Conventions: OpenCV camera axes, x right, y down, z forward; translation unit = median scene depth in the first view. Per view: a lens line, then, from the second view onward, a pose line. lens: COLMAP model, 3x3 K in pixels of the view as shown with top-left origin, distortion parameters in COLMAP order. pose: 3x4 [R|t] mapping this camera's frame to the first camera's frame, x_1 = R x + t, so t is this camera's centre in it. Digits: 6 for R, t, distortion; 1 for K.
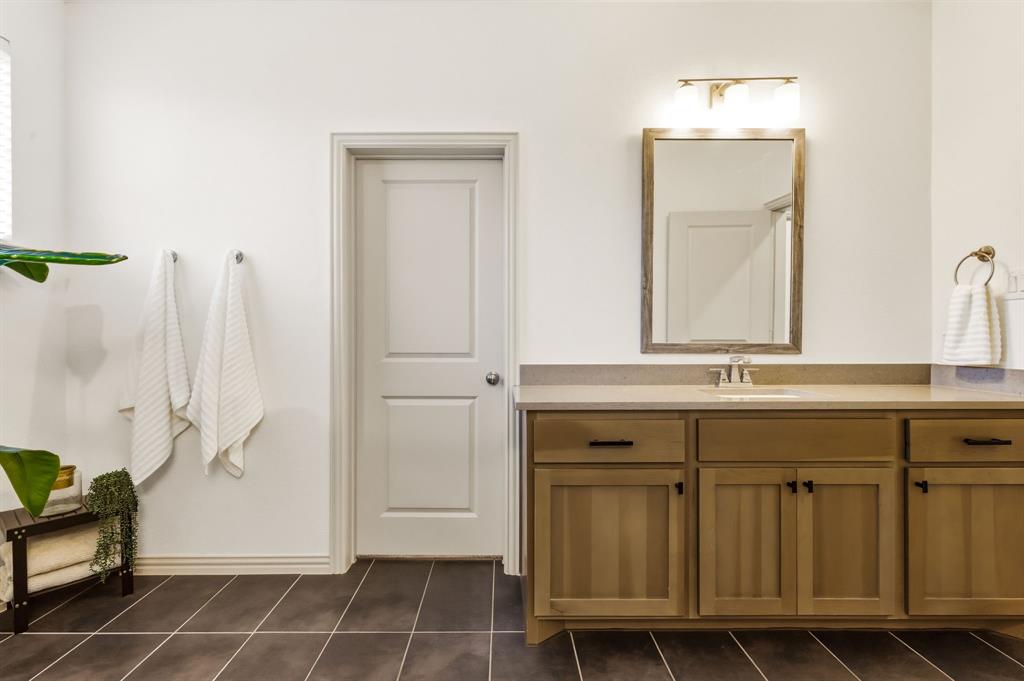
lens RADIAL K [[489.2, 0, 512.0], [0, 489.2, 340.5], [0, 0, 1]] dist [-0.000730, 0.000030]
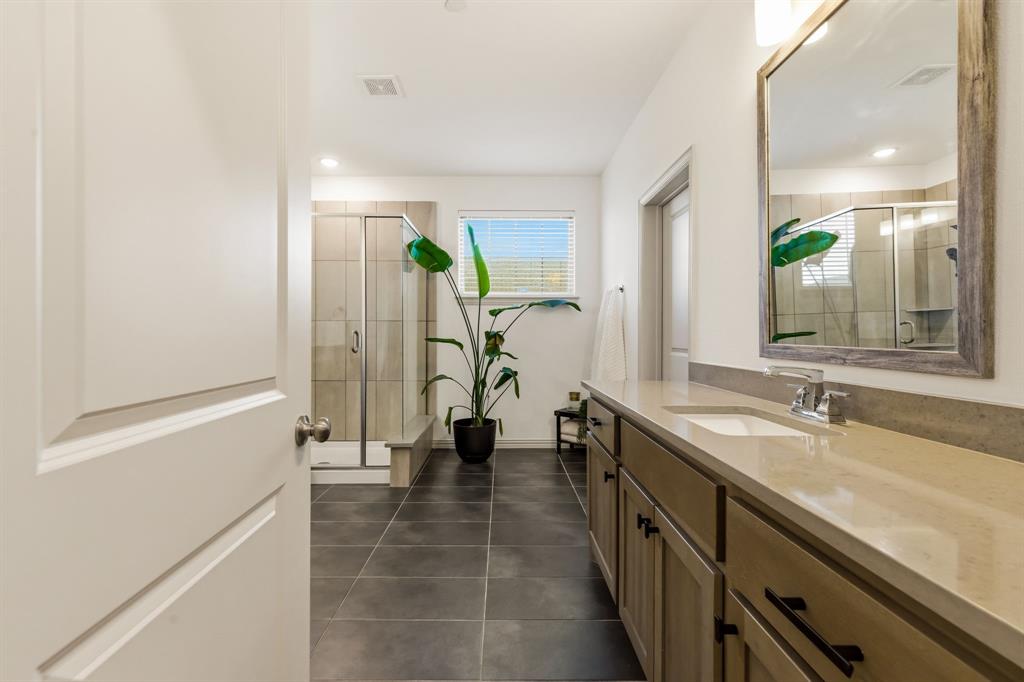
lens RADIAL K [[489.2, 0, 512.0], [0, 489.2, 341.0], [0, 0, 1]] dist [-0.000730, 0.000030]
pose [[-0.052969, 0.012717, -0.998515, 1.087178], [-0.004401, 0.999906, 0.012968, -0.008652], [0.998586, 0.005081, -0.052908, 0.647515]]
